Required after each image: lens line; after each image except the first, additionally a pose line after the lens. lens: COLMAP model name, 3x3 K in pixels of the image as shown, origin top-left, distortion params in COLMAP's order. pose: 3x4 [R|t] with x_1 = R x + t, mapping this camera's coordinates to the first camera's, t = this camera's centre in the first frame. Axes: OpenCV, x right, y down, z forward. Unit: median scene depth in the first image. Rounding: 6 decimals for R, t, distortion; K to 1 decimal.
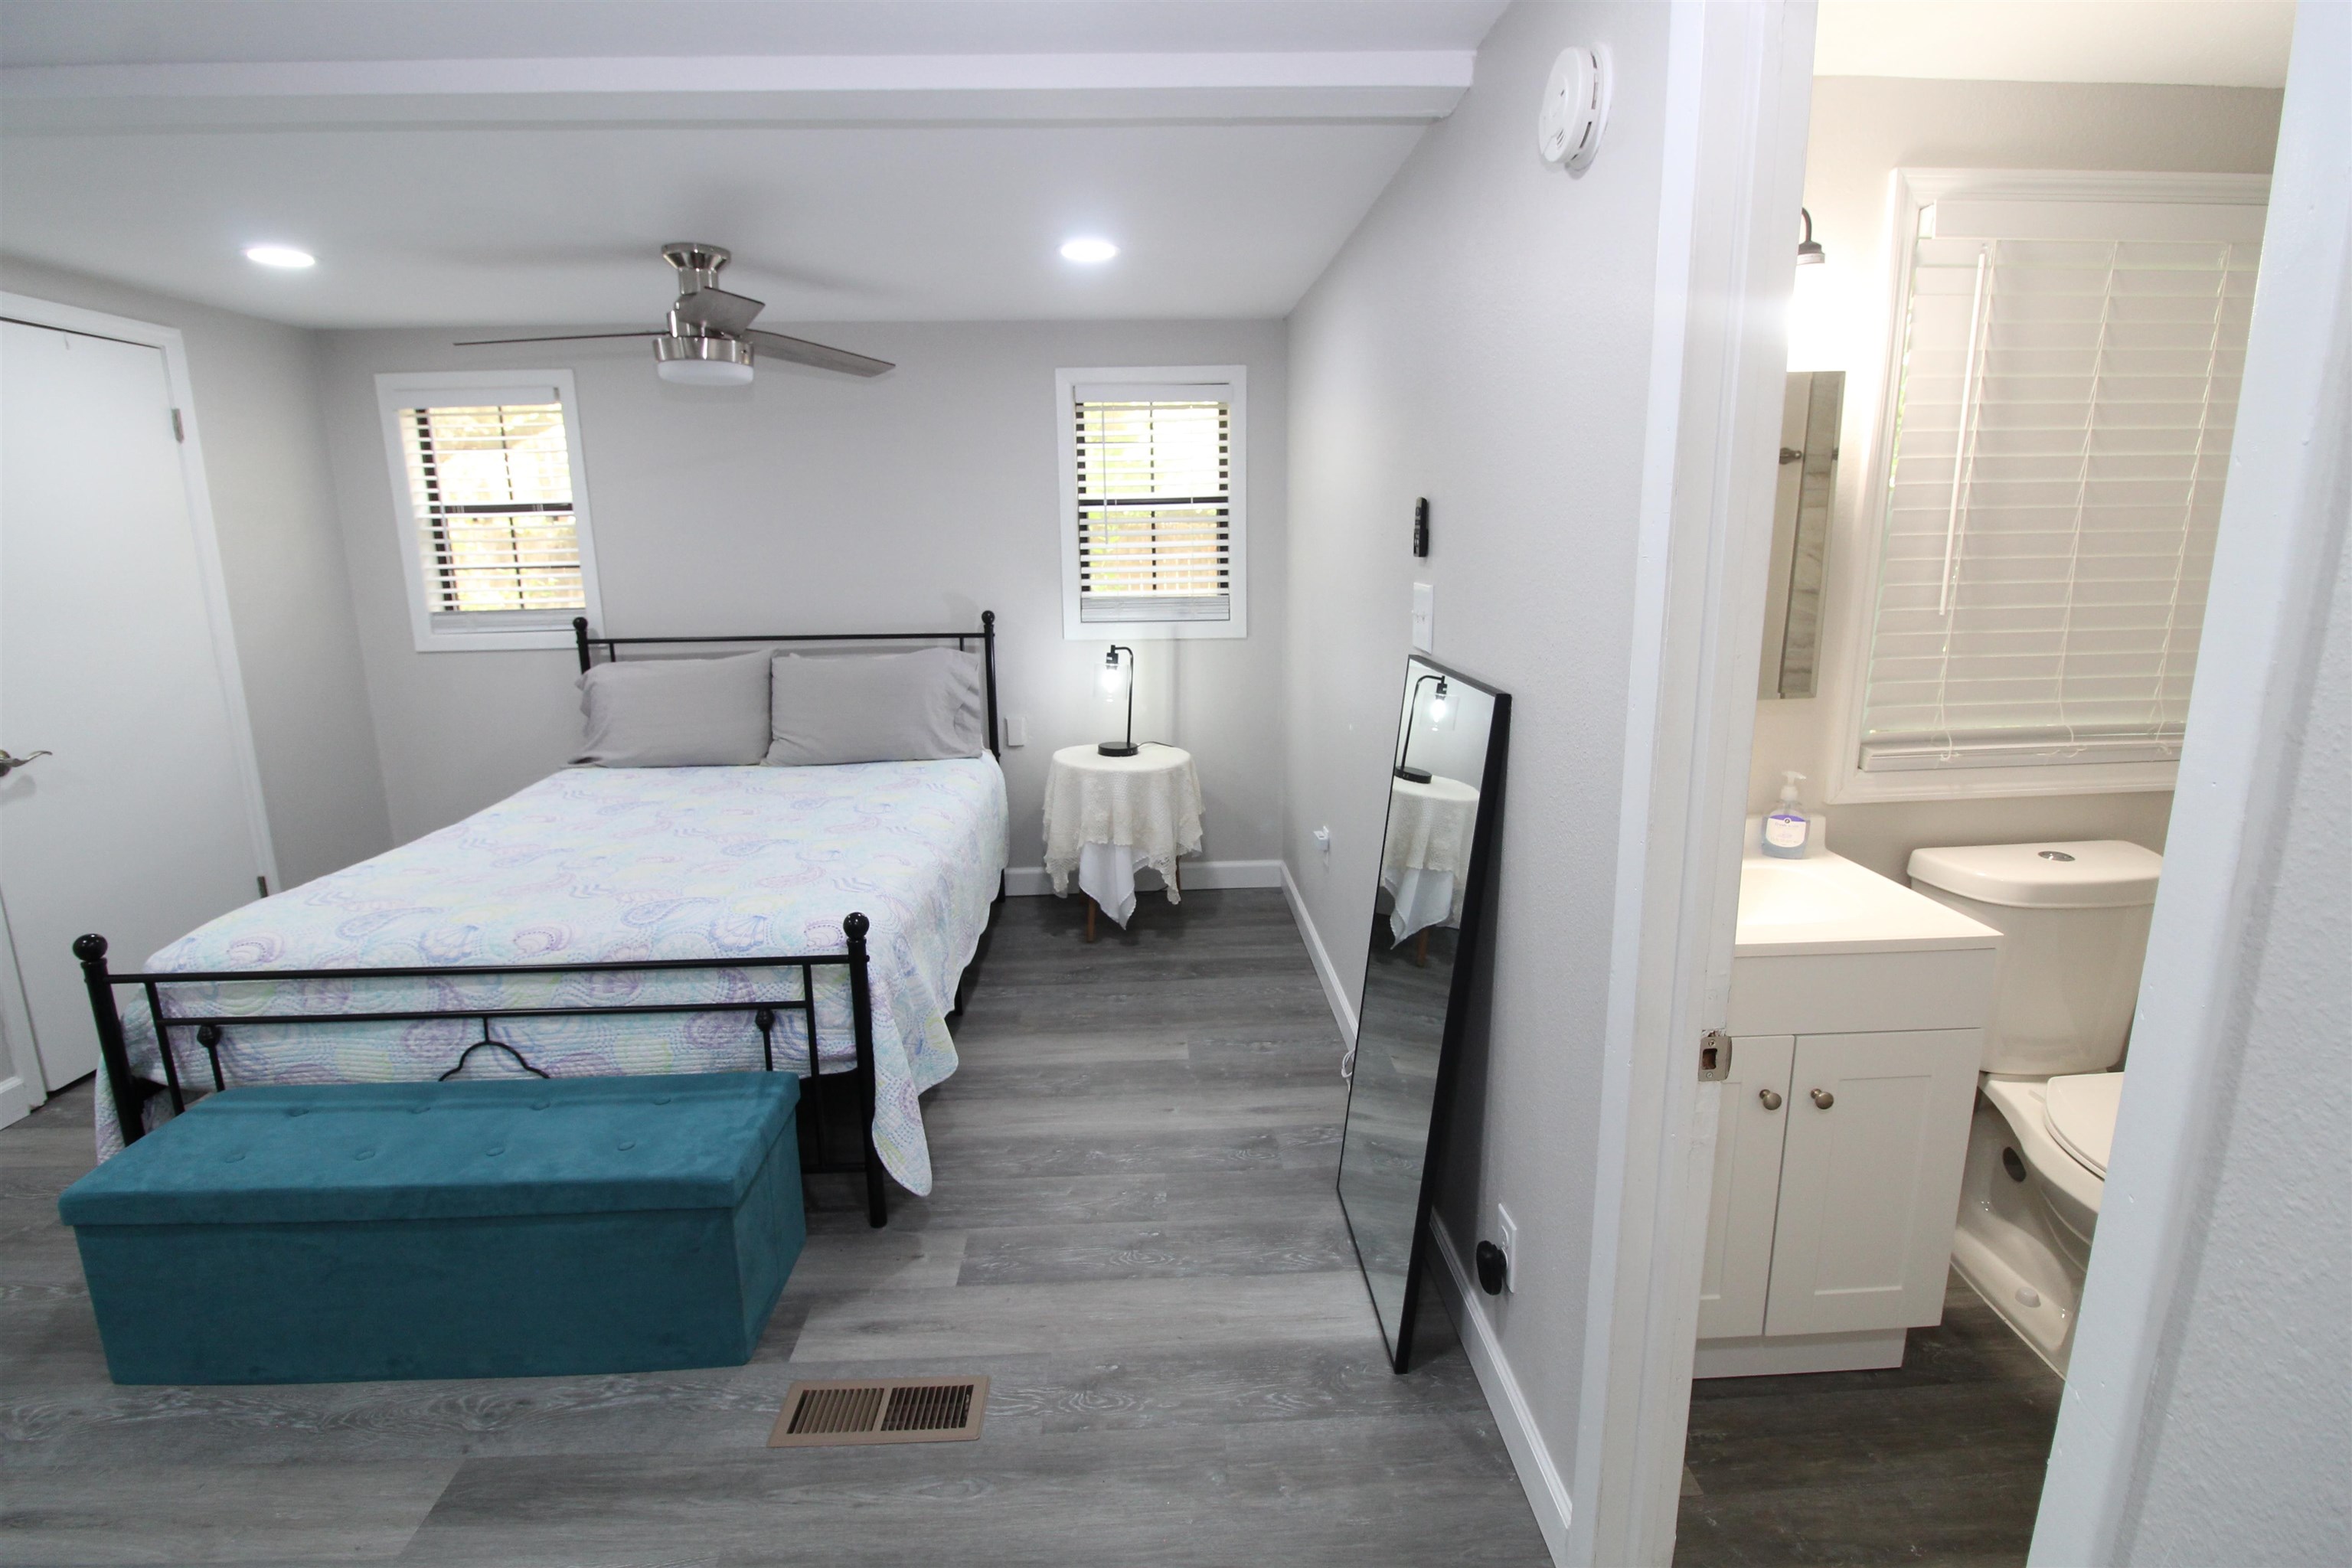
lens RADIAL K [[1083.2, 0, 1192.2], [0, 1083.2, 750.8], [0, 0, 1]] dist [-0.002399, -0.012780]
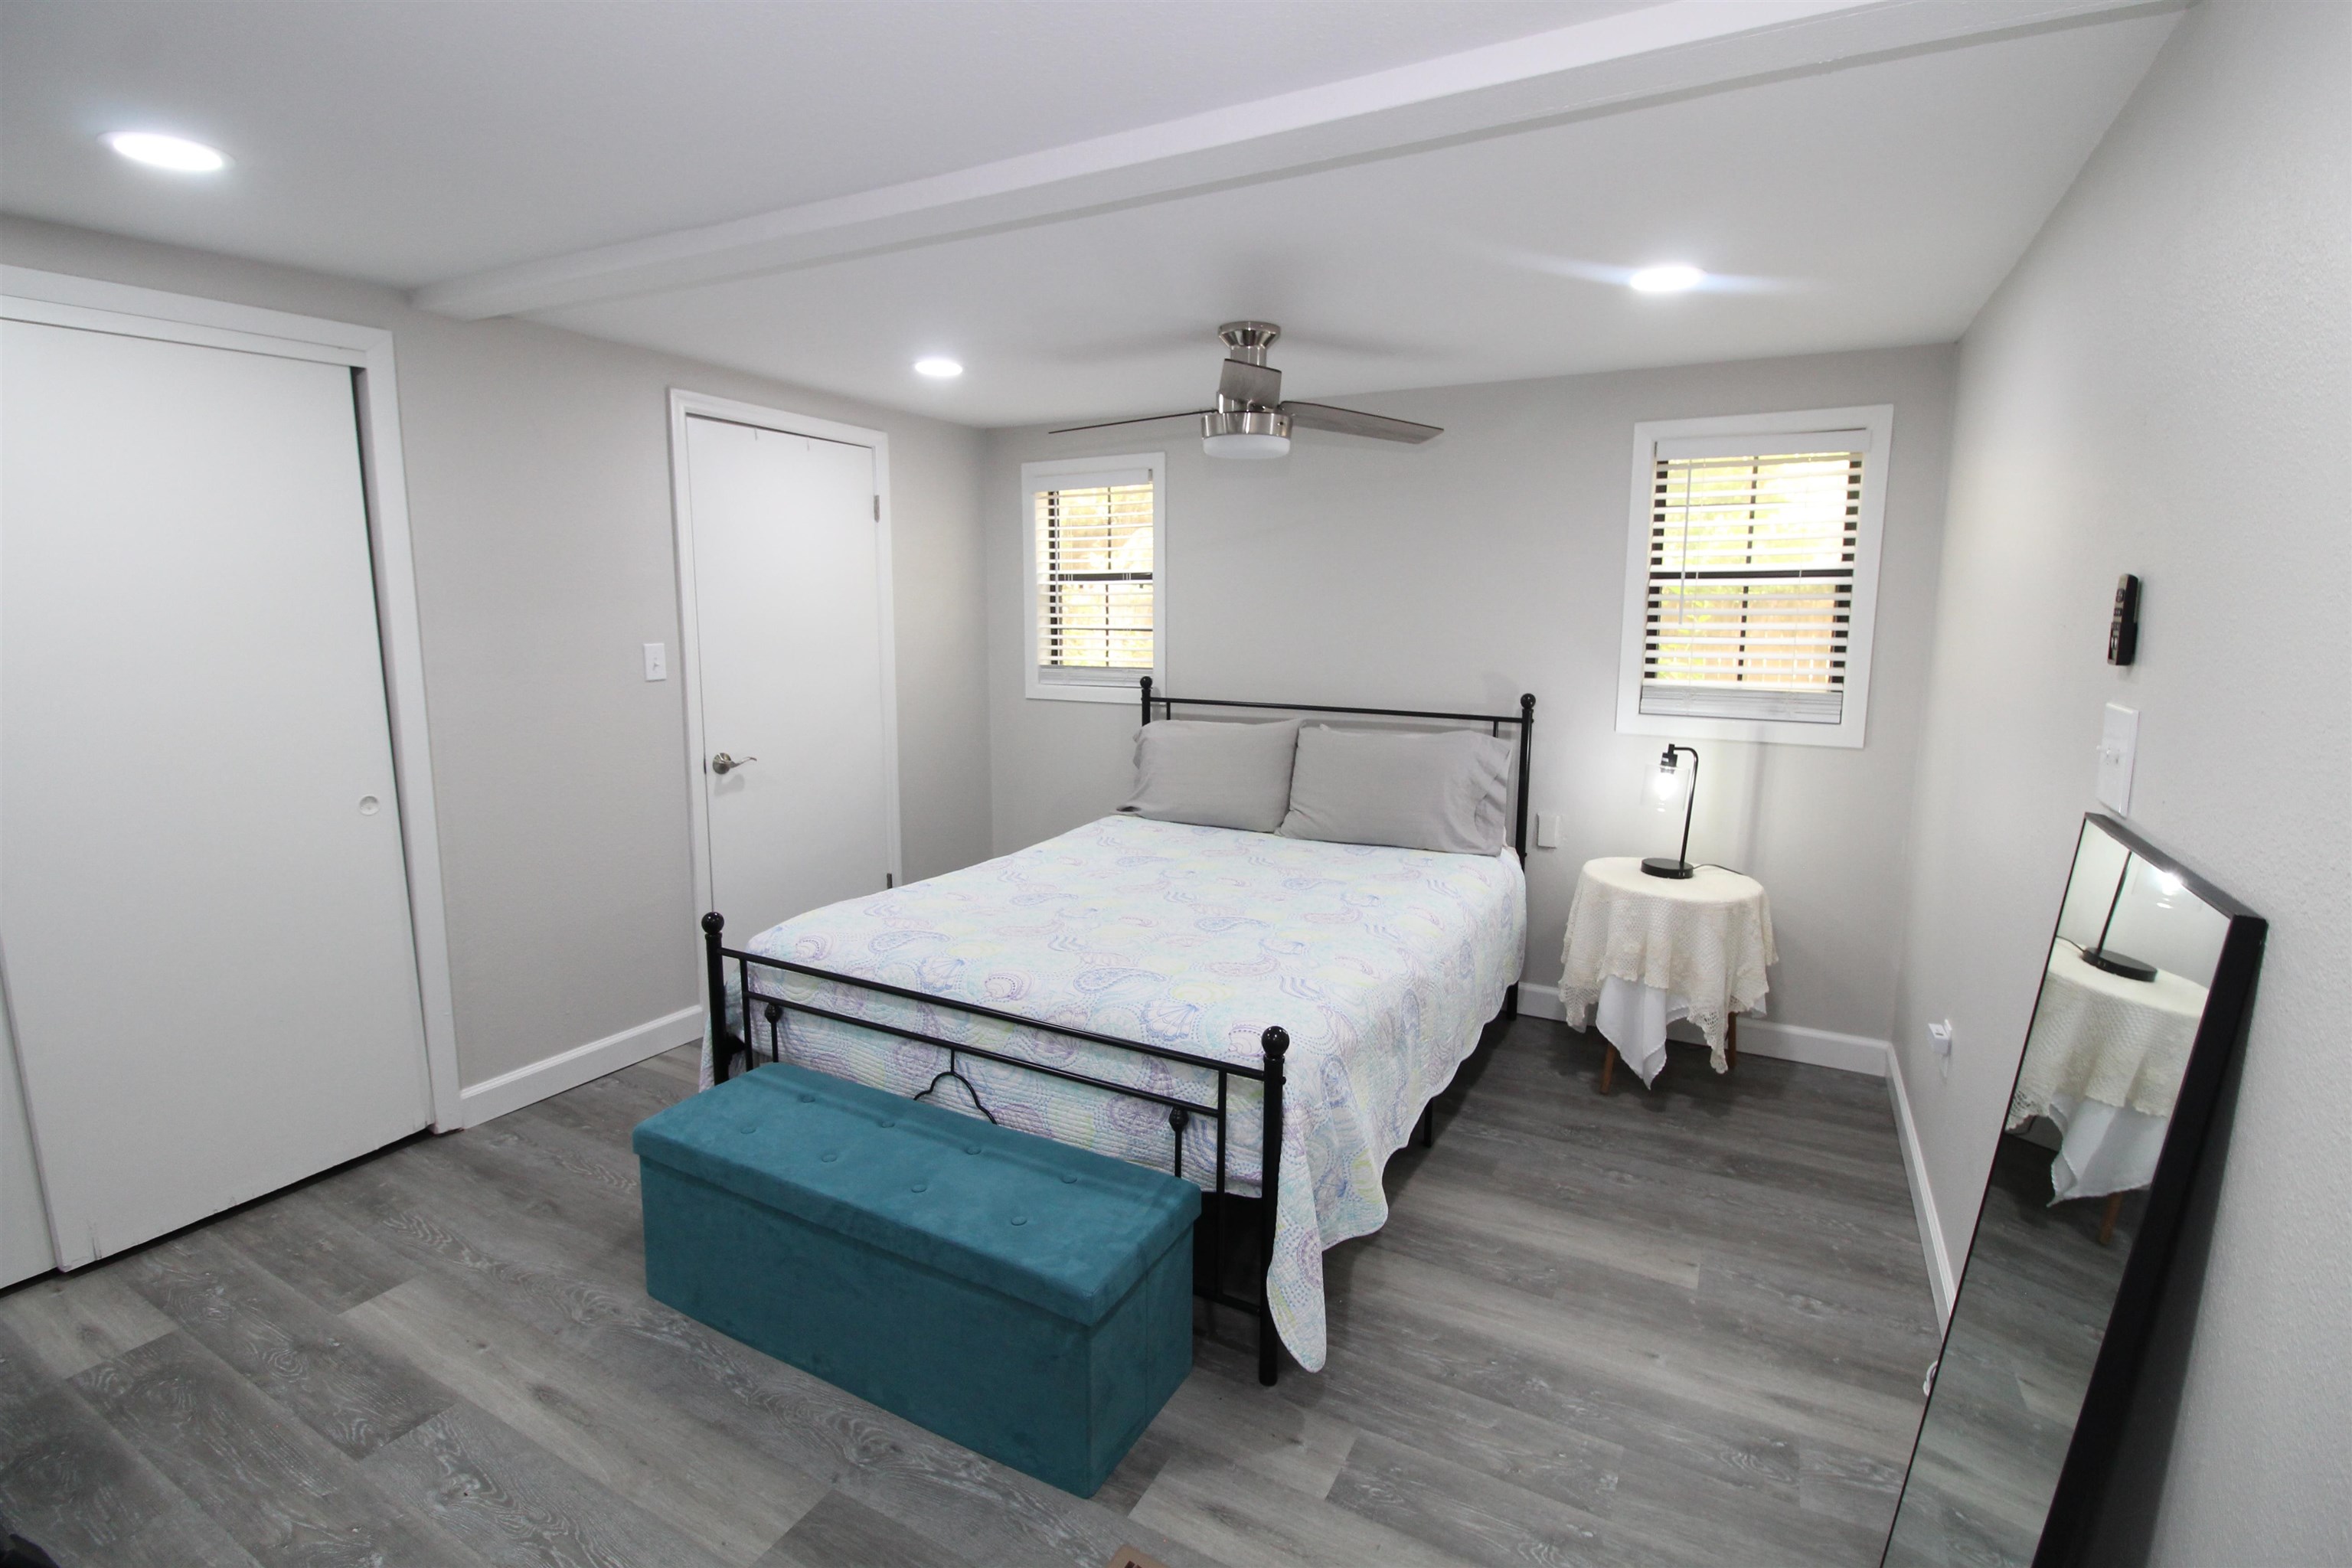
lens RADIAL K [[1083.1, 0, 1196.5], [0, 1083.1, 750.6], [0, 0, 1]] dist [0.004296, -0.016349]
pose [[0.856132, 0.087990, -0.509211, 0.055216], [-0.119628, 0.992376, -0.029650, -0.034220], [0.502720, 0.086300, 0.860131, 0.137690]]
